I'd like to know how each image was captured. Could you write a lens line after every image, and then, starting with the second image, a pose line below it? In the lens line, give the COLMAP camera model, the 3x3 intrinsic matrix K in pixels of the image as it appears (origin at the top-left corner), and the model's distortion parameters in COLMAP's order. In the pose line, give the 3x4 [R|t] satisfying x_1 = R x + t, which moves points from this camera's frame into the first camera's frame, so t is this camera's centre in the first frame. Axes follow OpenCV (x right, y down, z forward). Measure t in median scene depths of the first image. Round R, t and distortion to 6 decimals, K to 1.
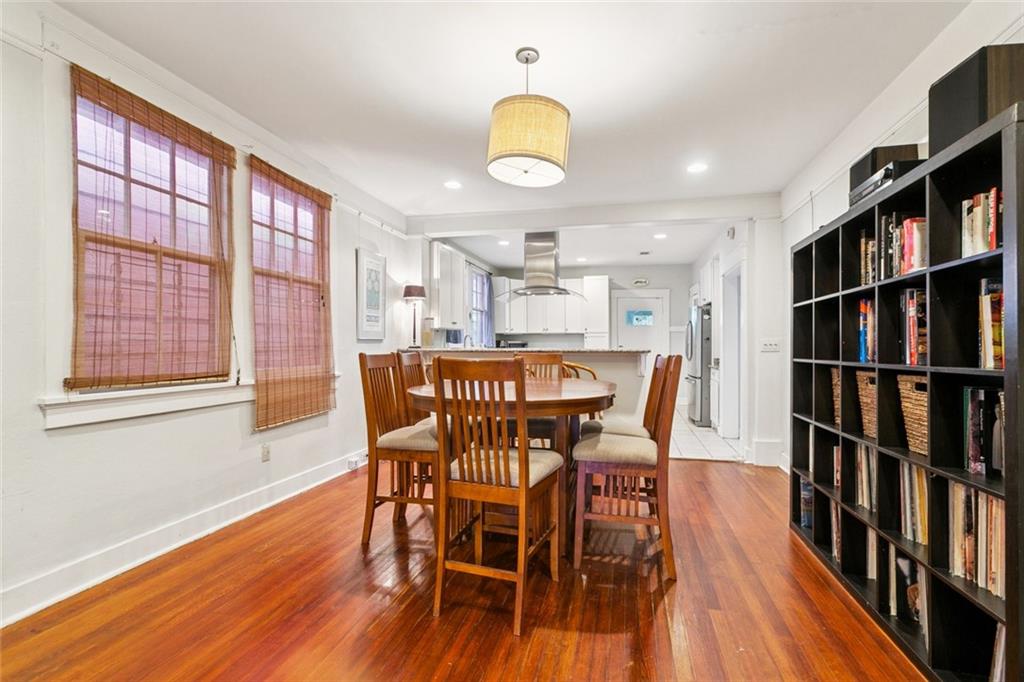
lens RADIAL K [[459.7, 0, 516.8], [0, 459.7, 347.5], [0, 0, 1]] dist [-0.004982, 0.007281]
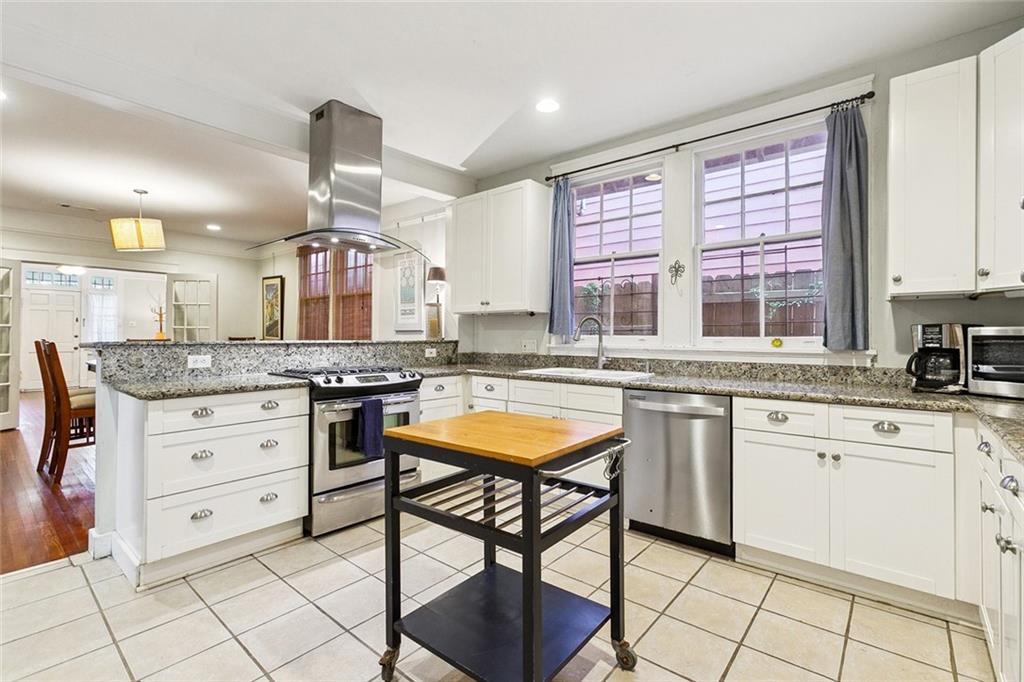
lens RADIAL K [[459.7, 0, 516.8], [0, 459.7, 333.0], [0, 0, 1]] dist [-0.004982, 0.007281]
pose [[-0.443780, -0.011431, -0.896063, 0.487873], [-0.017359, 0.999841, -0.004158, -0.011017], [0.895968, 0.013710, -0.443908, 1.512863]]
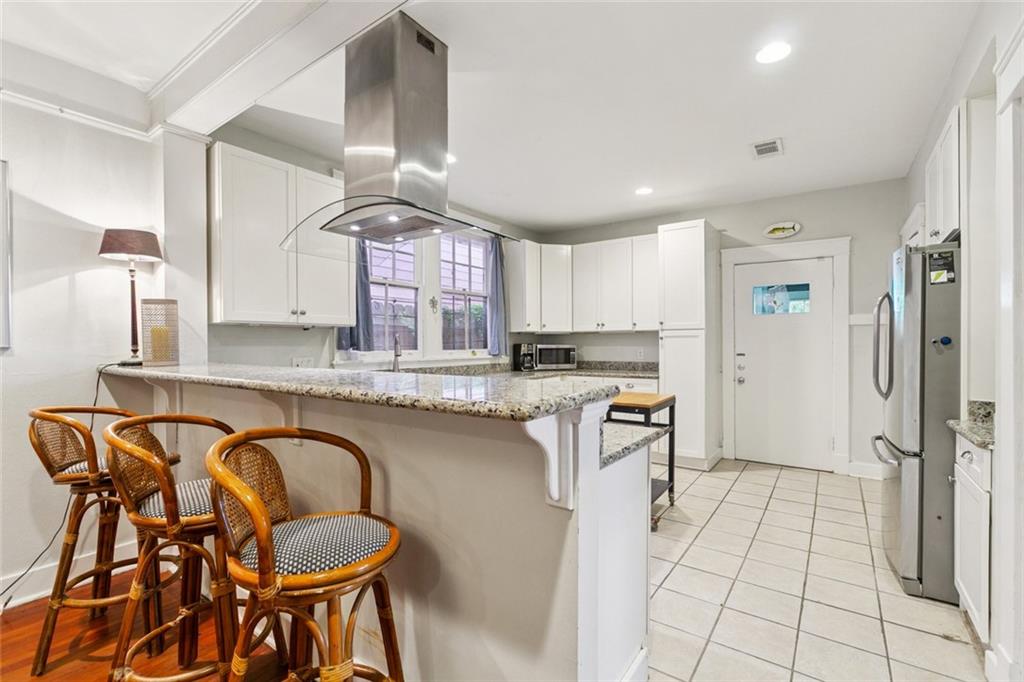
lens RADIAL K [[459.7, 0, 515.8], [0, 459.7, 343.5], [0, 0, 1]] dist [-0.004982, 0.007281]
pose [[0.926945, -0.003670, -0.375180, 0.311124], [-0.000569, 0.999937, -0.011188, -0.015964], [0.375197, 0.010584, 0.926885, 0.708574]]
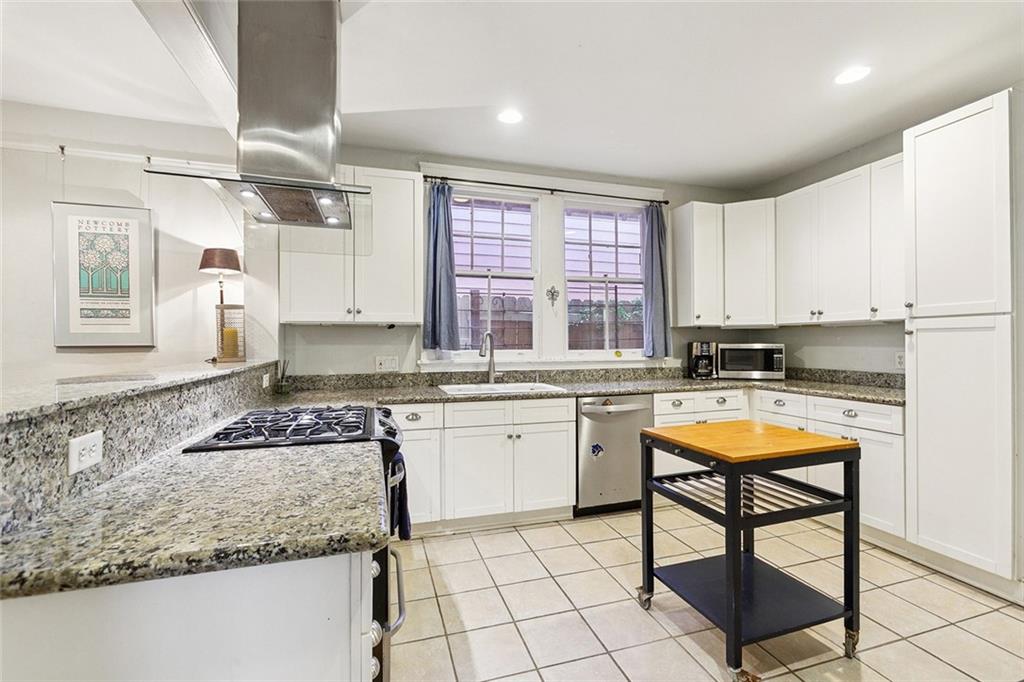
lens RADIAL K [[459.7, 0, 515.6], [0, 459.7, 337.7], [0, 0, 1]] dist [-0.004982, 0.007281]
pose [[0.513677, -0.010131, -0.857924, 0.439853], [-0.006588, 0.999854, -0.015752, -0.020312], [0.857958, 0.013743, 0.513535, 1.015671]]
